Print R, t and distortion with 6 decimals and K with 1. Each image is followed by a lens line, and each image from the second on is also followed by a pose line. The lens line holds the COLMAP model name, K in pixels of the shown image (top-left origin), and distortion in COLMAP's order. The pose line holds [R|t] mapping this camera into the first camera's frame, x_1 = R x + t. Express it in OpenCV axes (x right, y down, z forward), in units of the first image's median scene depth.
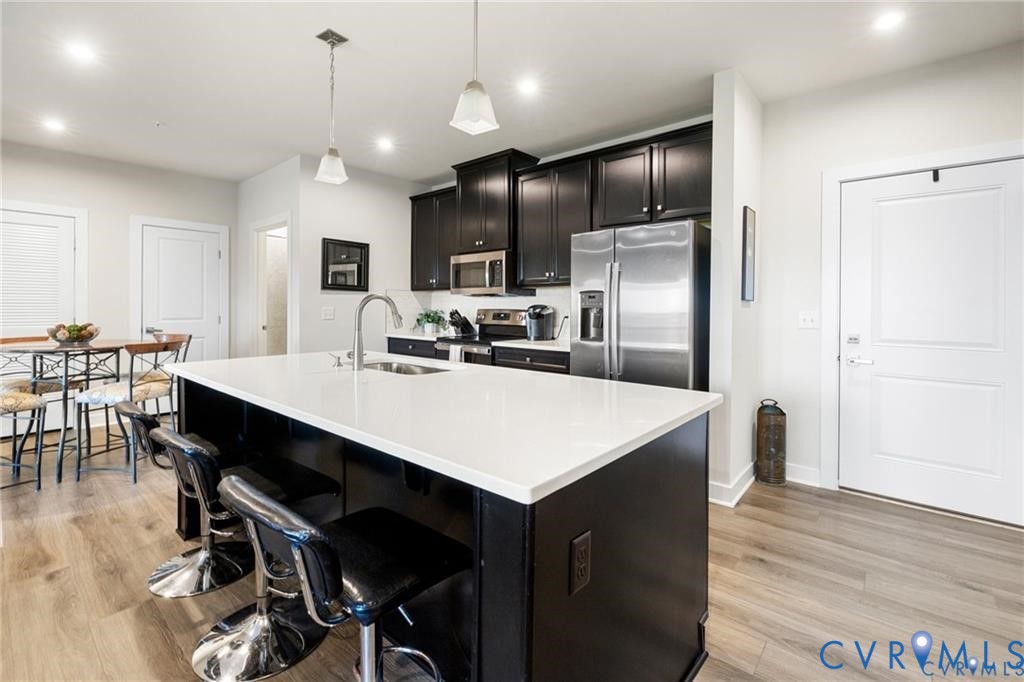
lens RADIAL K [[450.8, 0, 510.7], [0, 450.8, 307.3], [0, 0, 1]] dist [0.000097, 0.000033]
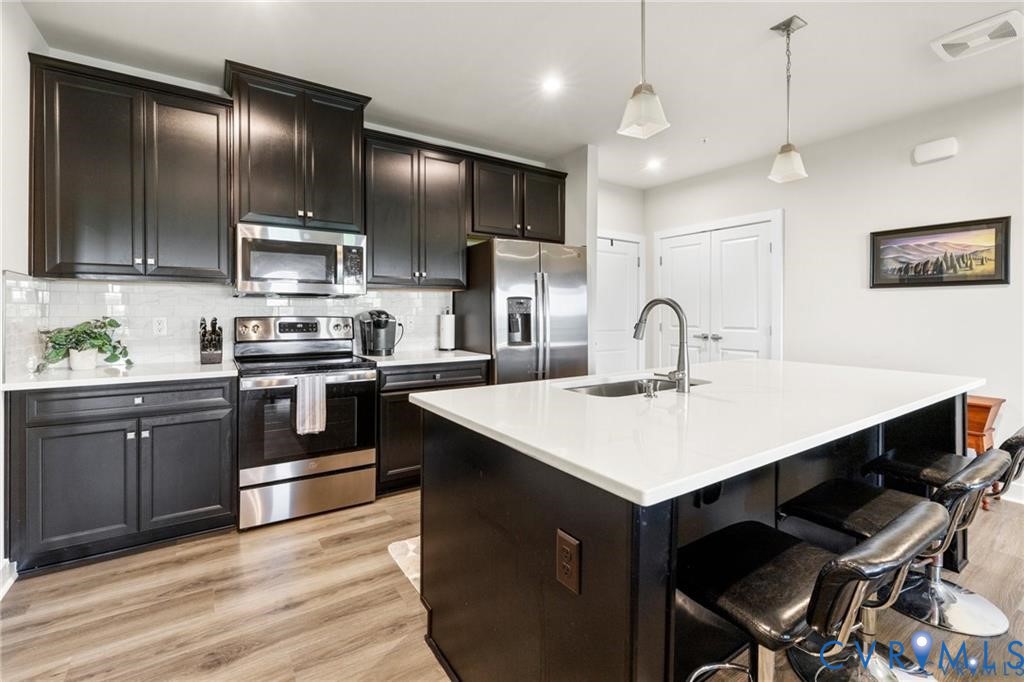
lens RADIAL K [[453.3, 0, 509.1], [0, 453.3, 317.6], [0, 0, 1]] dist [0.000362, 0.000031]
pose [[0.270970, -0.013431, 0.962494, -0.820767], [0.003767, 0.999910, 0.012893, -0.002630], [-0.962580, 0.000132, 0.270996, 0.726565]]
